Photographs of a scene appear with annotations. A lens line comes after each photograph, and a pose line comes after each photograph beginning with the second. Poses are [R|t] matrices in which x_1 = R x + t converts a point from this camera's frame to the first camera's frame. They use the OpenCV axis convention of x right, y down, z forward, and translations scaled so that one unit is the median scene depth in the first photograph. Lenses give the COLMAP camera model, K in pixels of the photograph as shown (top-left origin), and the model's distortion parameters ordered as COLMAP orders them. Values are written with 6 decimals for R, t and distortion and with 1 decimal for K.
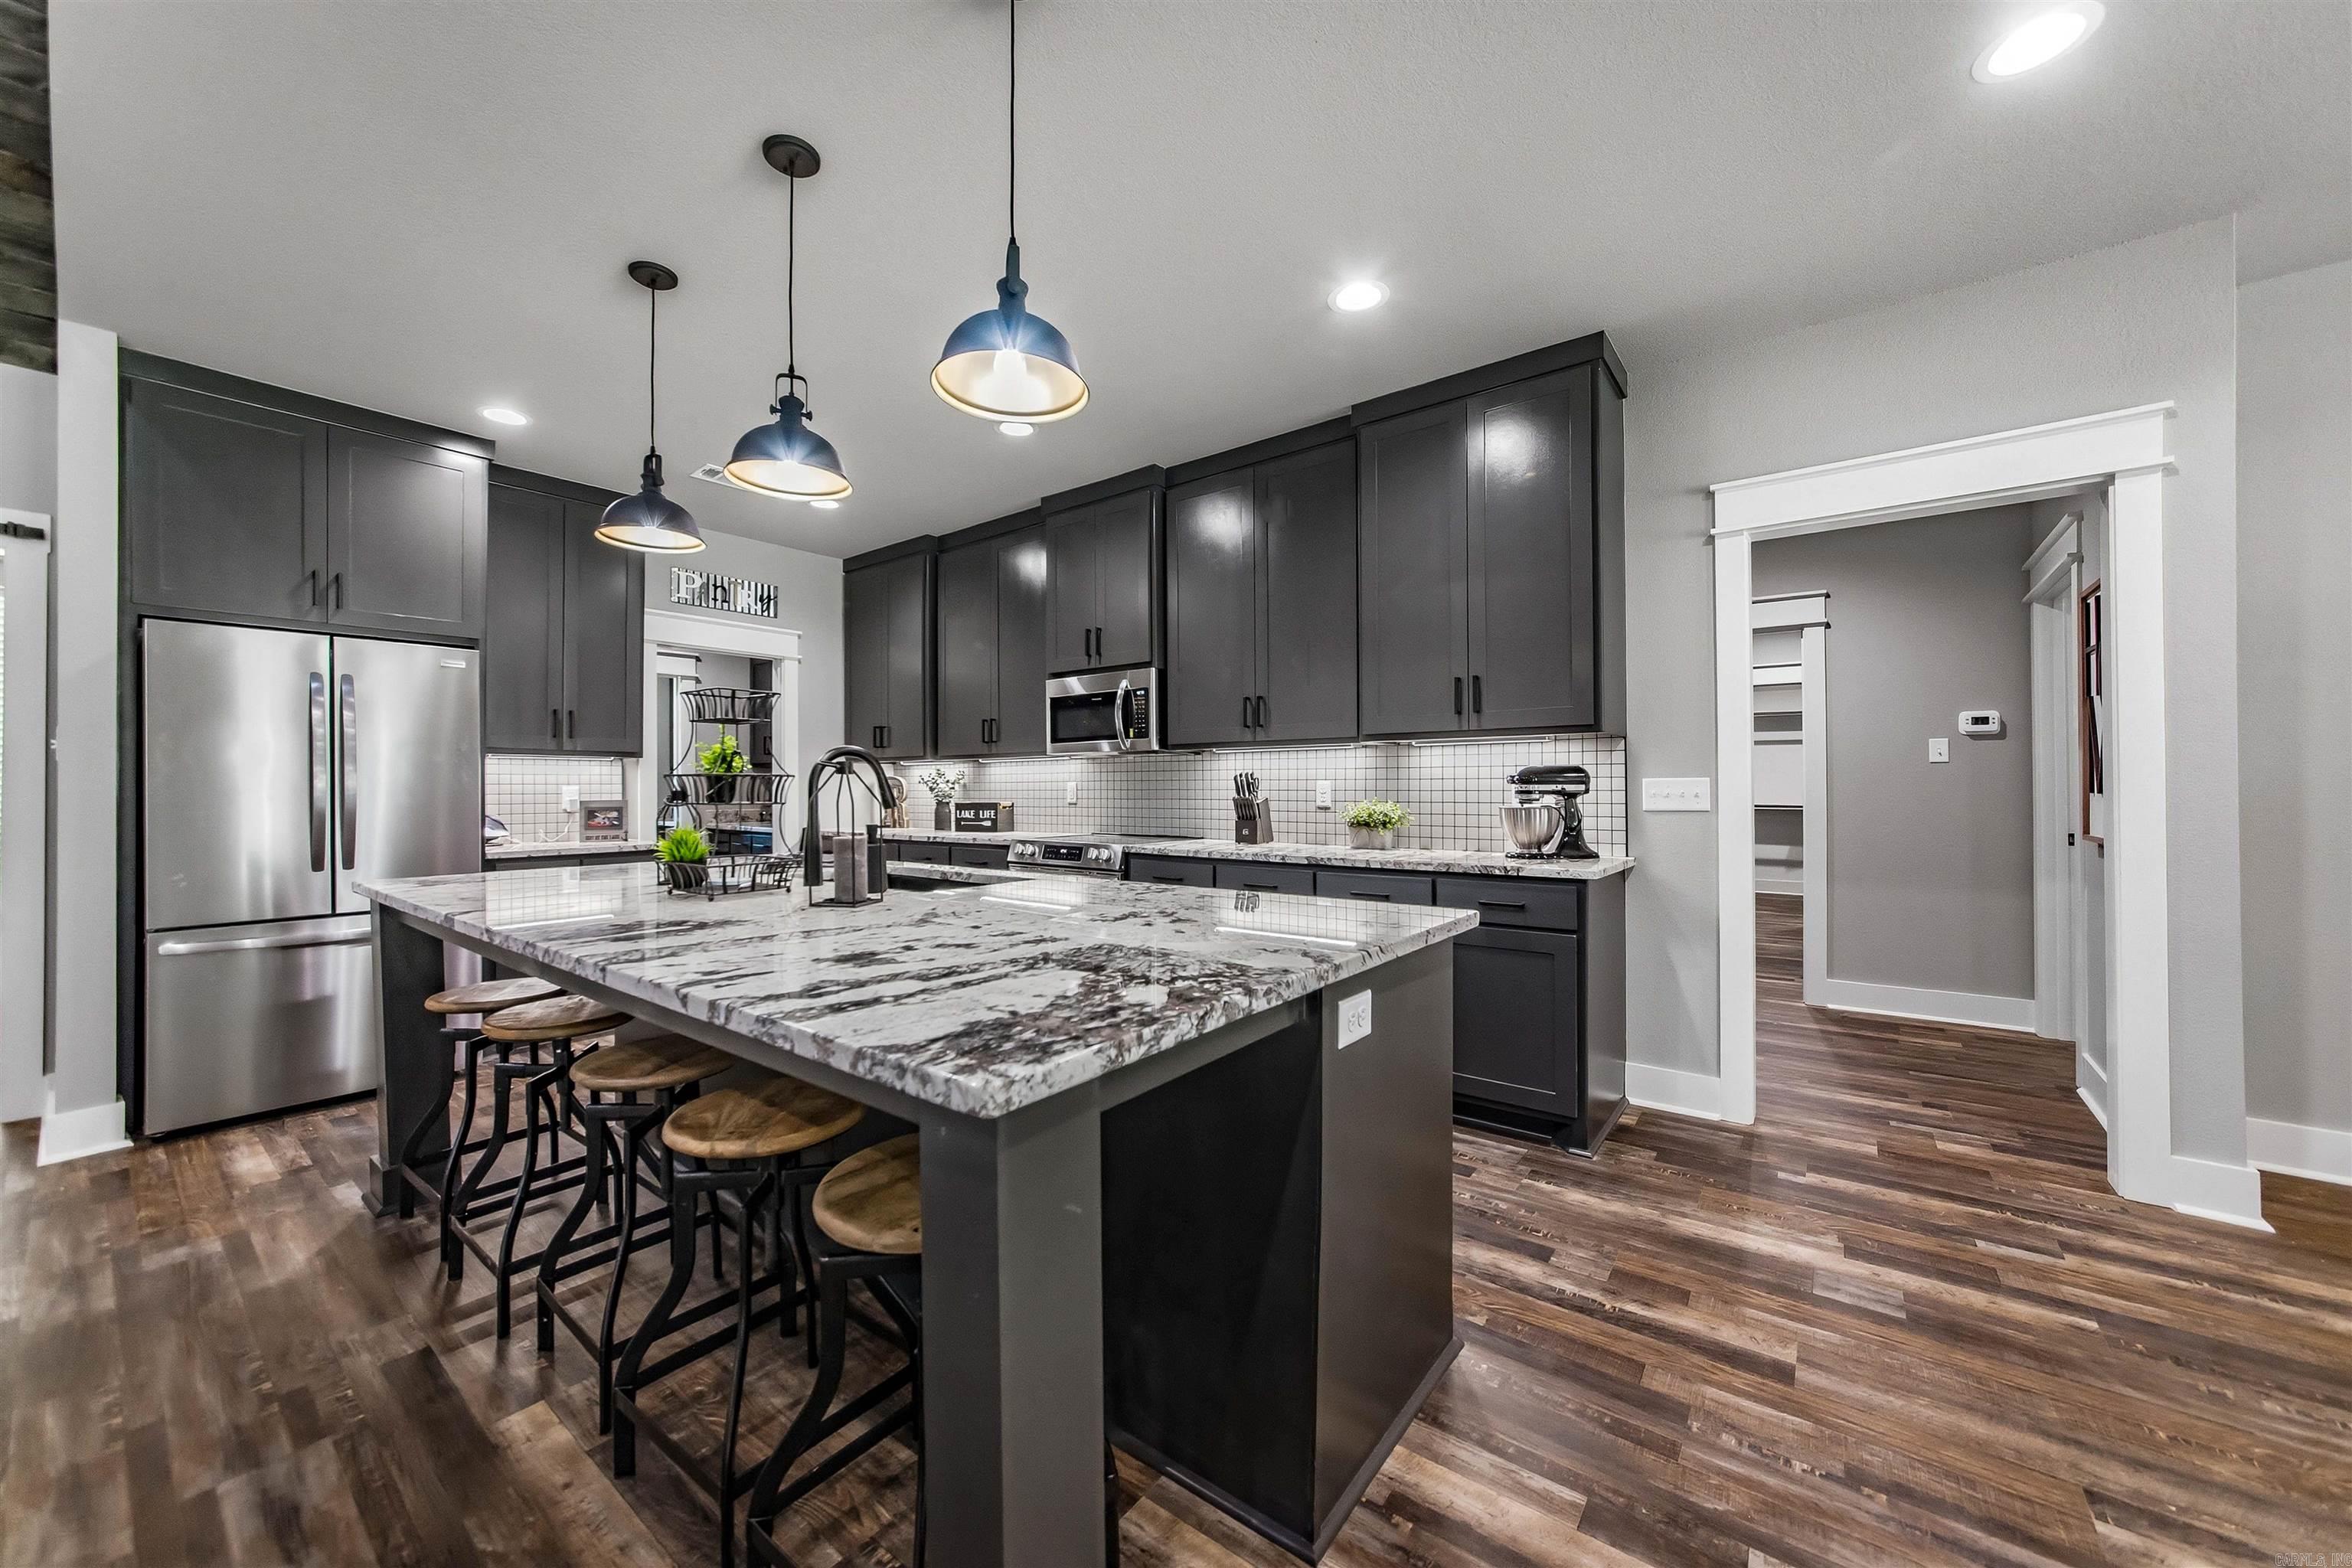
lens RADIAL K [[867.1, 0, 1176.0], [0, 867.1, 784.0], [0, 0, 1]] dist [-0.000491, -0.000261]
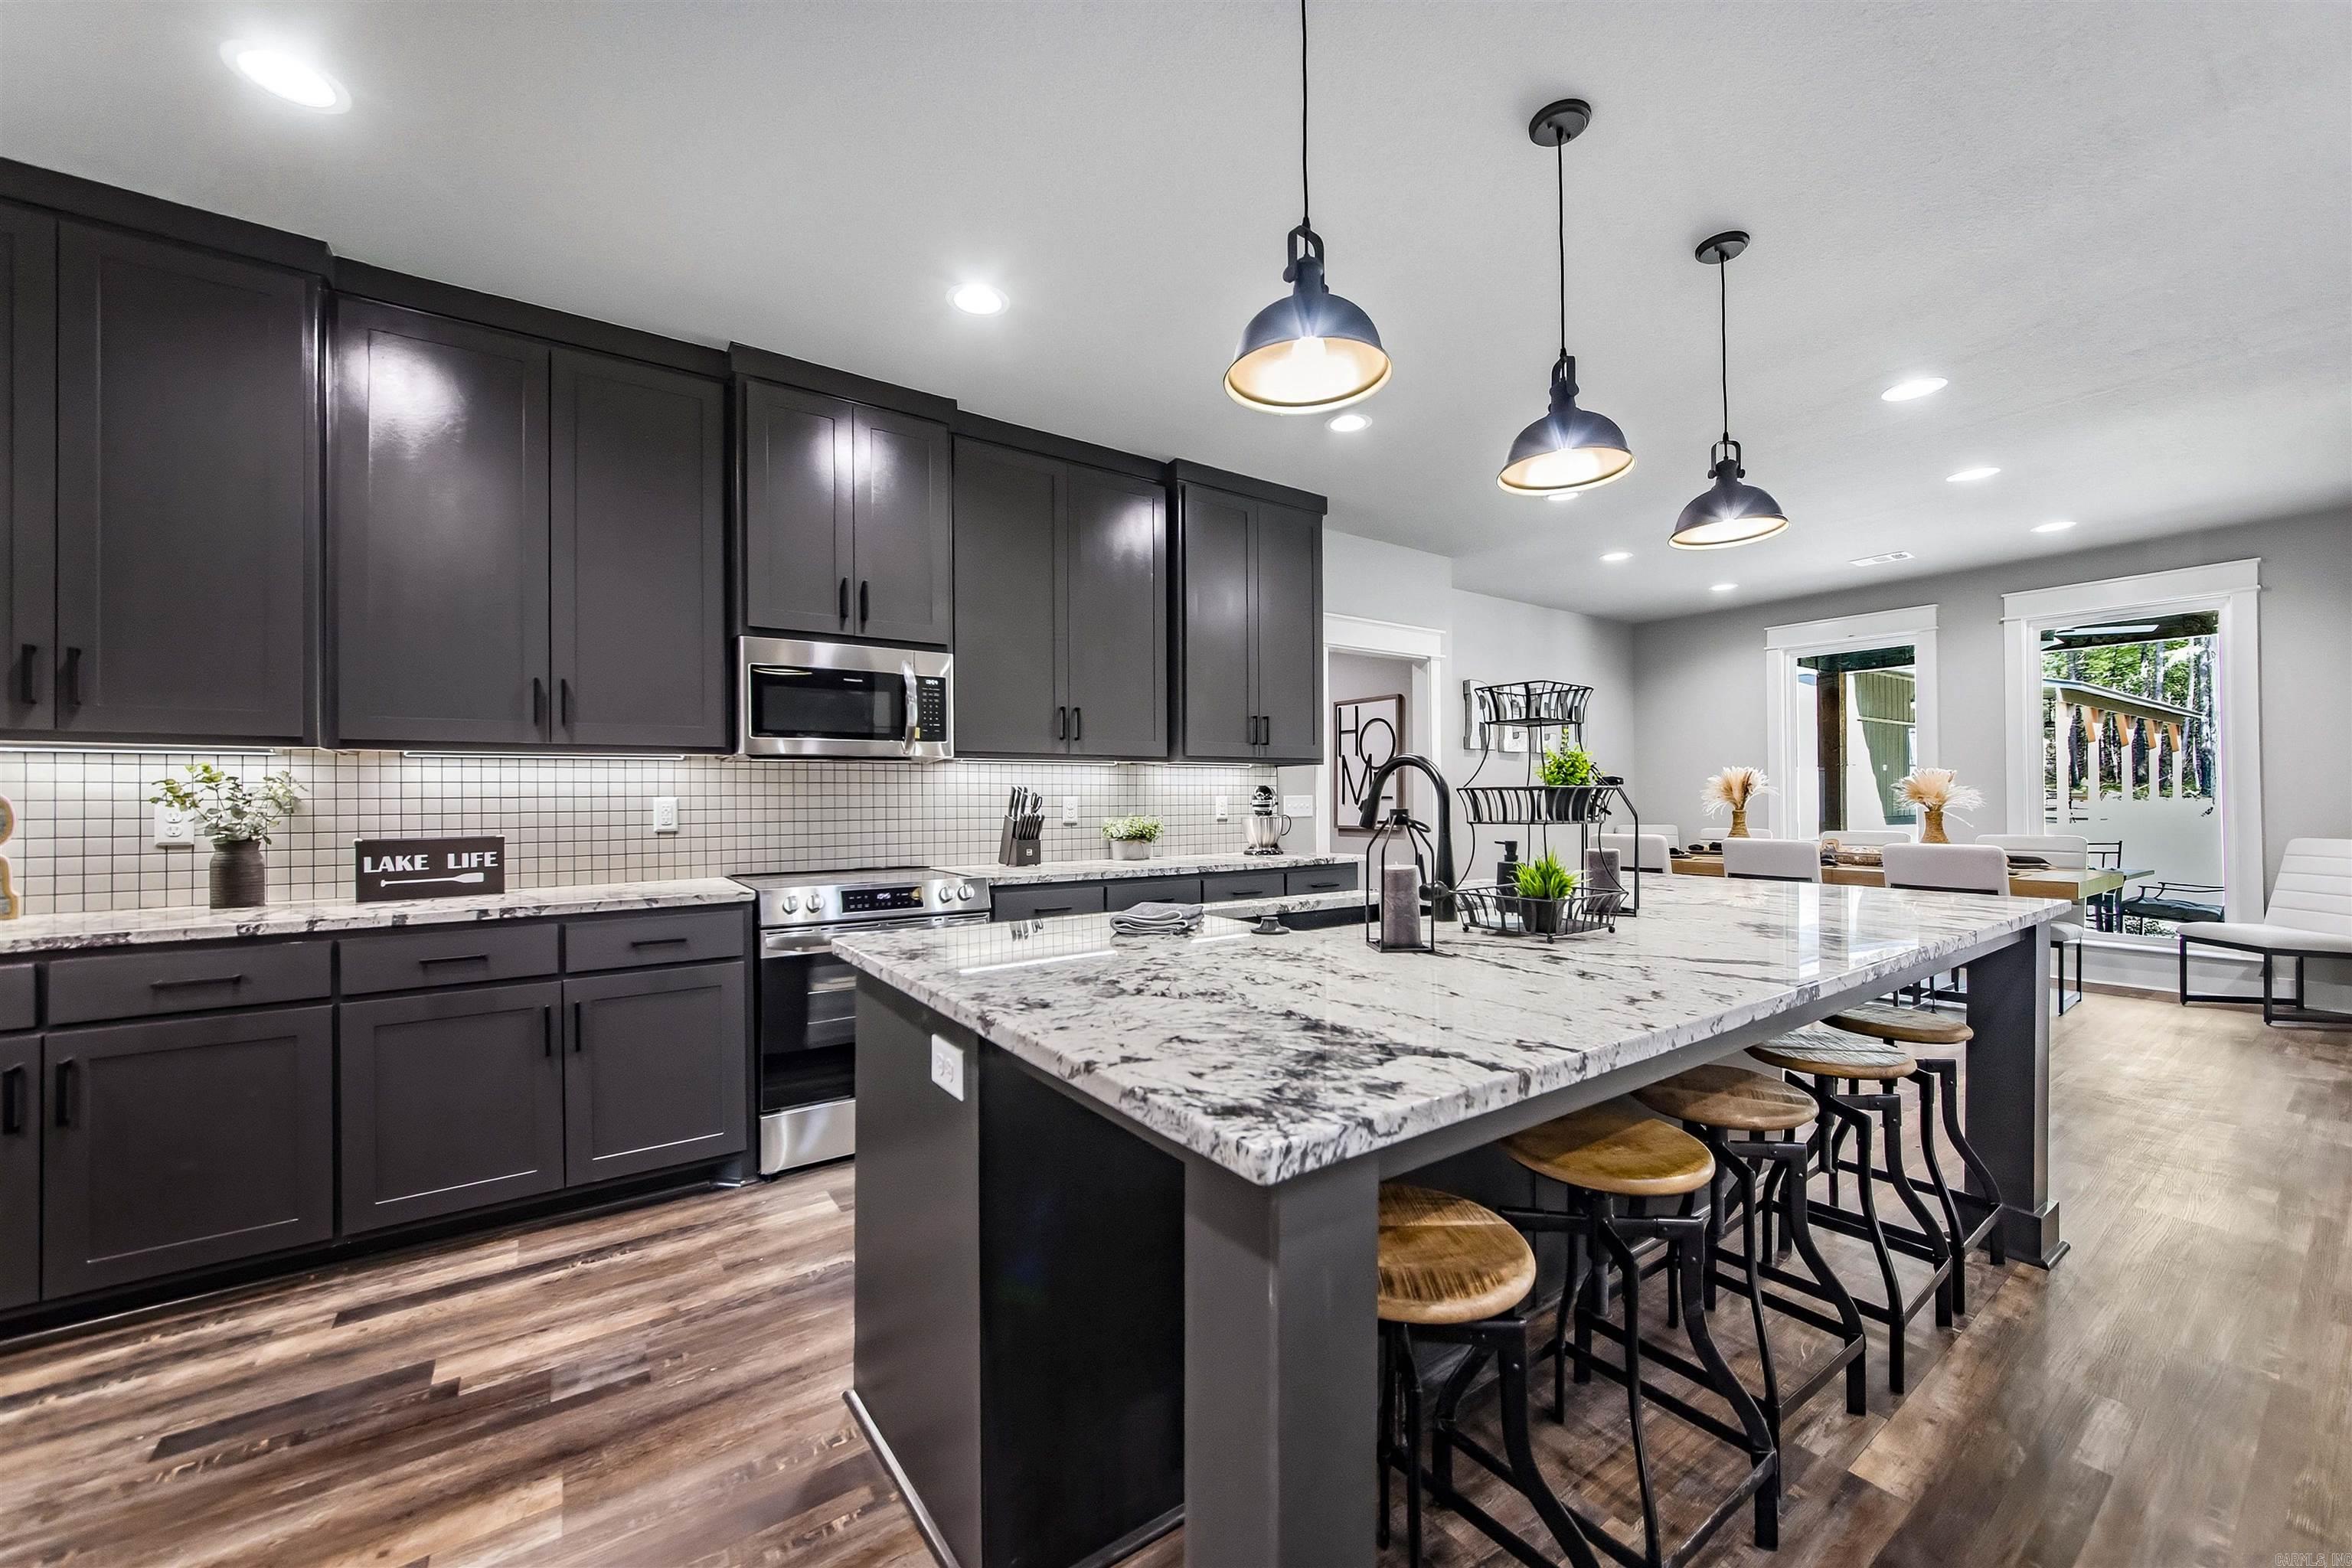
lens RADIAL K [[888.9, 0, 1173.2], [0, 888.9, 792.6], [0, 0, 1]] dist [-0.002144, -0.000223]
pose [[0.298261, 0.007141, 0.954458, -0.772175], [0.002561, 0.999962, -0.008282, 0.000562], [-0.954481, 0.004914, 0.298231, 0.585410]]
